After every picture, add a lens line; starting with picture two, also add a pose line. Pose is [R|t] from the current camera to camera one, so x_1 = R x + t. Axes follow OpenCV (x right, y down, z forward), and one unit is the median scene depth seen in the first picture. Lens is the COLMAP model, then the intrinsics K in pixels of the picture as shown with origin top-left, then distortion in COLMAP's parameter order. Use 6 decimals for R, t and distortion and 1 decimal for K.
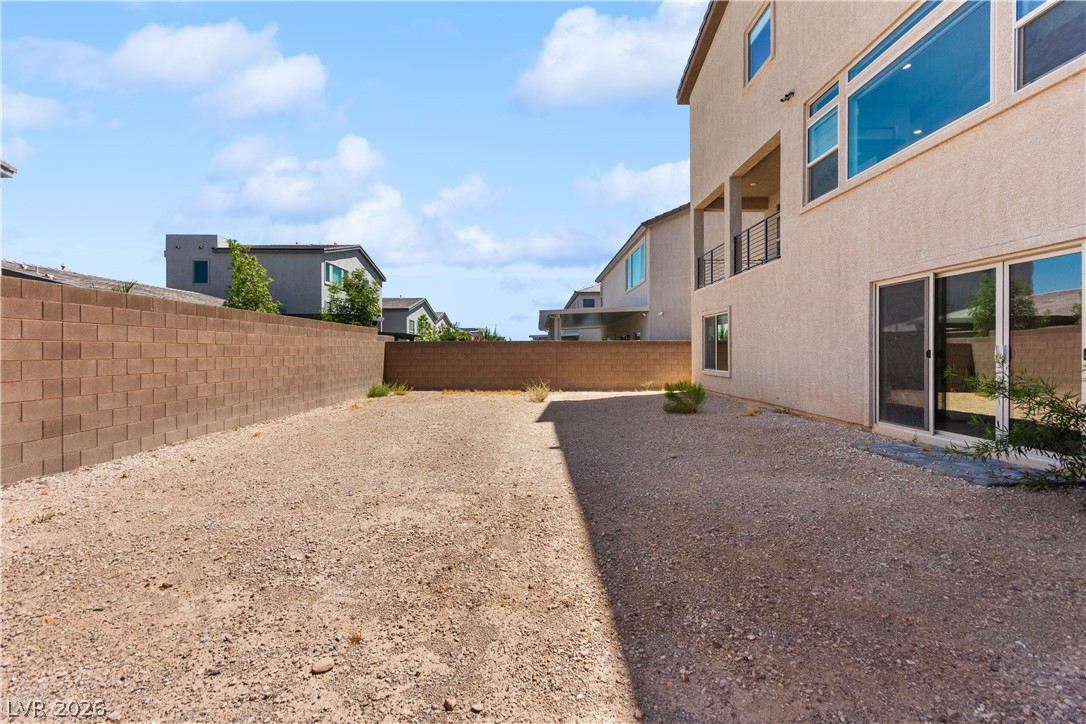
lens RADIAL K [[481.8, 0, 545.2], [0, 481.8, 352.3], [0, 0, 1]] dist [0.003006, 0.000270]
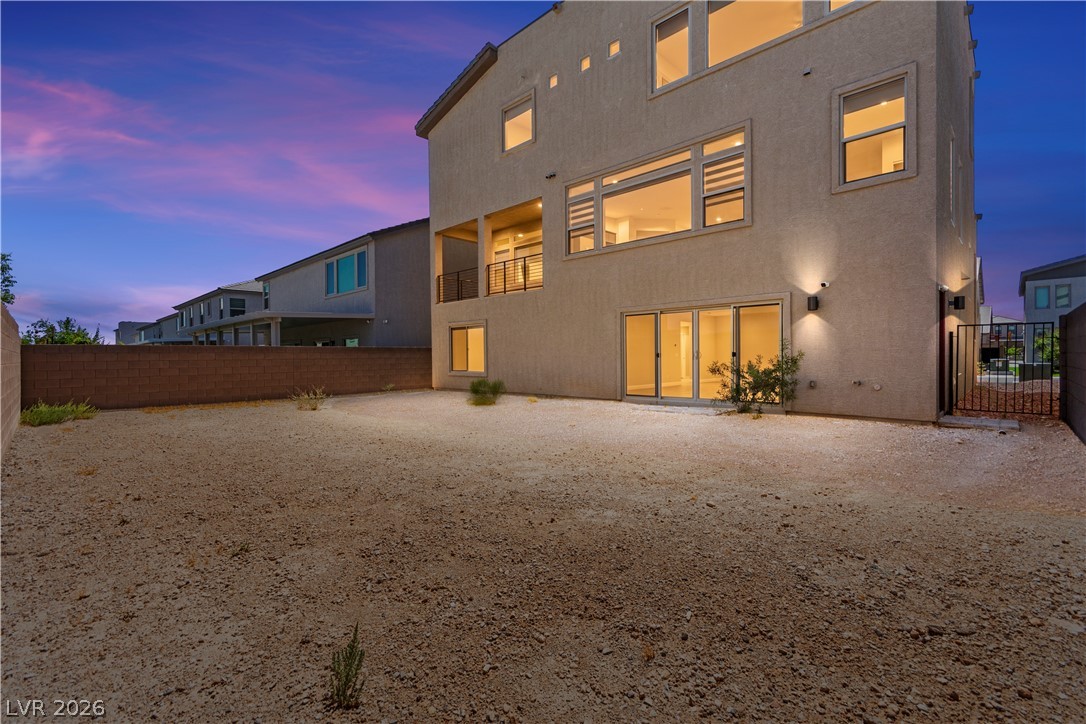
lens RADIAL K [[481.8, 0, 545.2], [0, 481.8, 352.3], [0, 0, 1]] dist [0.003006, 0.000270]
pose [[0.706754, 0.002323, 0.707455, -0.500025], [0.009059, 0.999883, -0.012333, 0.007162], [-0.707401, 0.015126, 0.706650, 0.012270]]
